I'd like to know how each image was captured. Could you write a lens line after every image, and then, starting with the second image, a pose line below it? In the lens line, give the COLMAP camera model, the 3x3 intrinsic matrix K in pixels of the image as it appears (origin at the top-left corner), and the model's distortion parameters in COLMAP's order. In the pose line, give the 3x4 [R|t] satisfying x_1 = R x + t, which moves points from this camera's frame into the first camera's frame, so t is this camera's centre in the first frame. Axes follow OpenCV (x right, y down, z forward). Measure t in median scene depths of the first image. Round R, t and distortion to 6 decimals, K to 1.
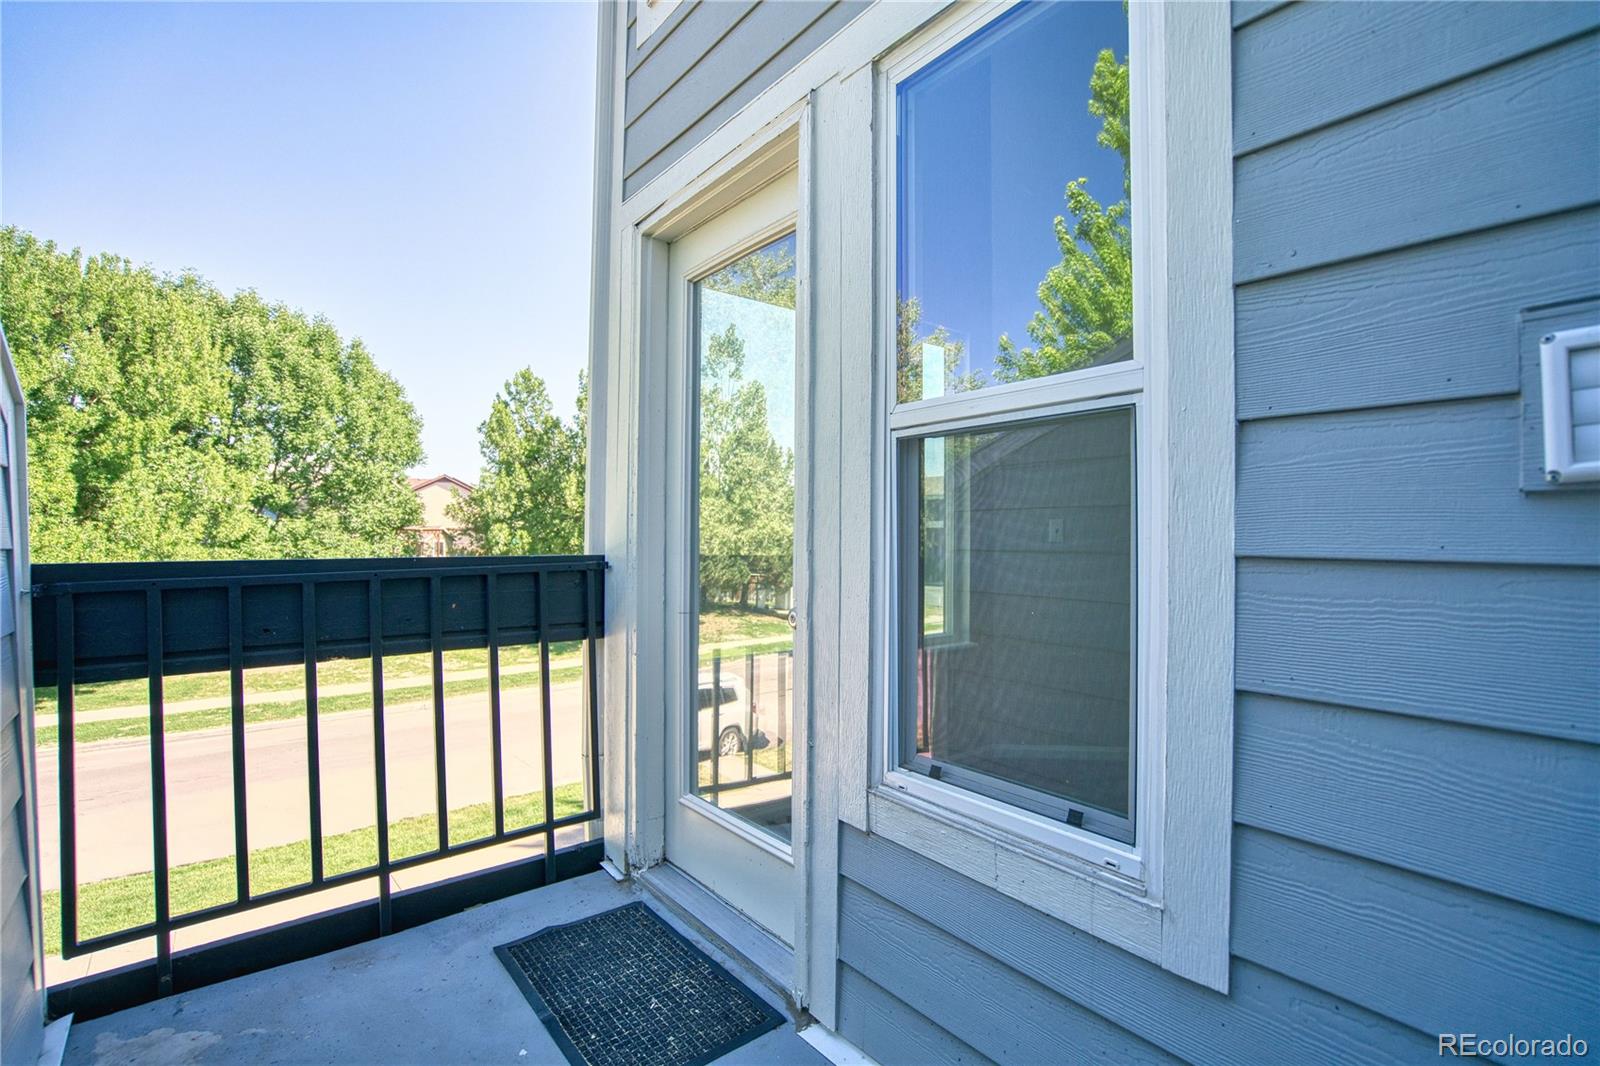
lens RADIAL K [[742.4, 0, 795.8], [0, 742.4, 534.6], [0, 0, 1]] dist [-0.063433, 0.023662]
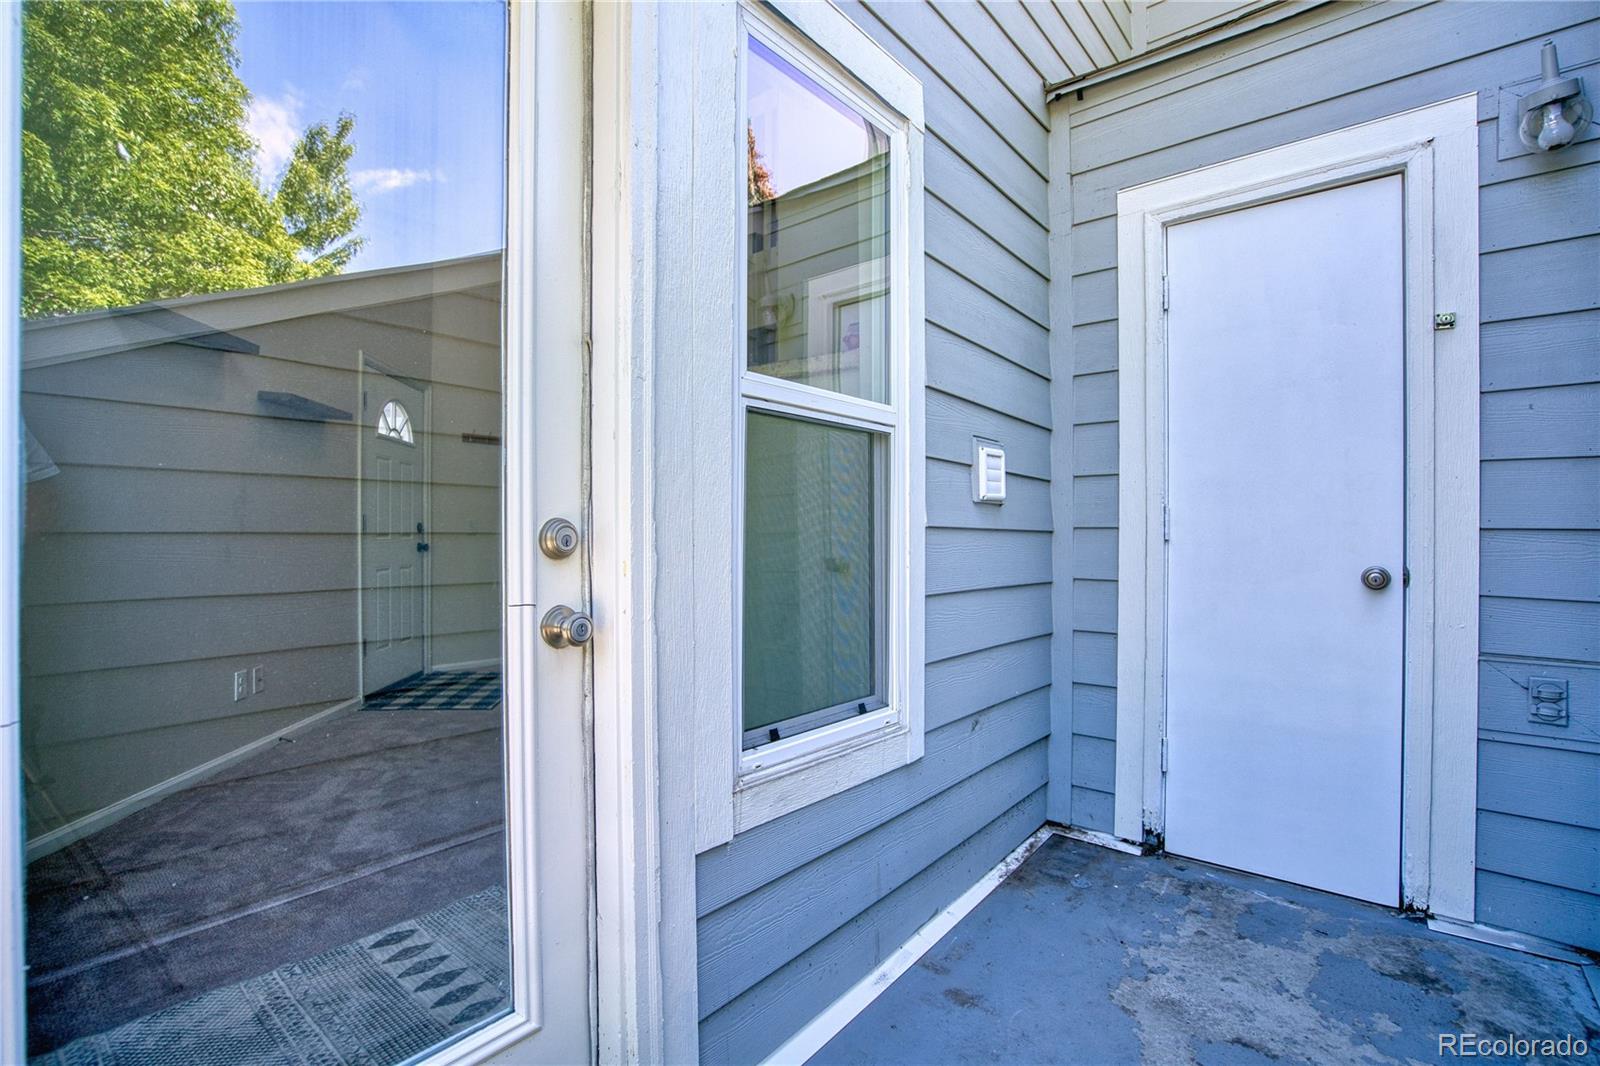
lens RADIAL K [[742.4, 0, 795.8], [0, 742.4, 534.6], [0, 0, 1]] dist [-0.063433, 0.023662]
pose [[-0.218814, -0.008570, 0.975729, -1.018713], [-0.010197, 0.999927, 0.006495, 0.035464], [-0.975713, -0.008529, -0.218885, 1.452016]]
